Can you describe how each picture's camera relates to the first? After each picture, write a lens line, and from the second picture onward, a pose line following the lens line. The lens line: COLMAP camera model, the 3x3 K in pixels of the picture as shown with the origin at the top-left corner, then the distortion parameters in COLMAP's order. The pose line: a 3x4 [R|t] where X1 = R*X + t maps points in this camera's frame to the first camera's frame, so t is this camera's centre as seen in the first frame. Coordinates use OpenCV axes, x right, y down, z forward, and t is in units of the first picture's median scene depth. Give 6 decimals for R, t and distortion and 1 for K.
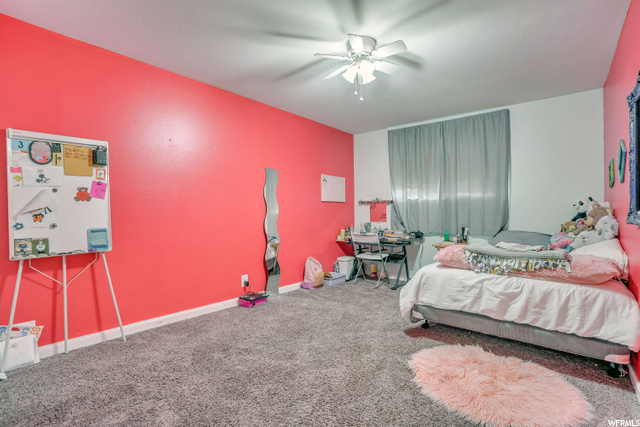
lens RADIAL K [[302.5, 0, 318.5], [0, 302.5, 212.2], [0, 0, 1]] dist [-0.048673, 0.014445]
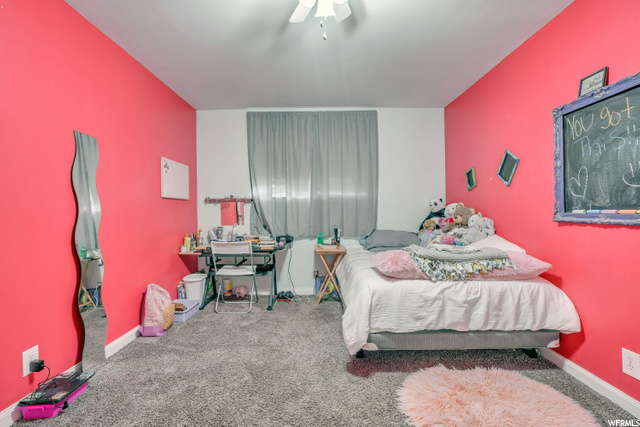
lens RADIAL K [[302.5, 0, 325.9], [0, 302.5, 213.6], [0, 0, 1]] dist [-0.048673, 0.014445]
pose [[0.767368, -0.009040, 0.641143, -0.159917], [0.006770, 0.999959, 0.005996, -0.001980], [-0.641171, -0.000261, 0.767398, 0.313833]]
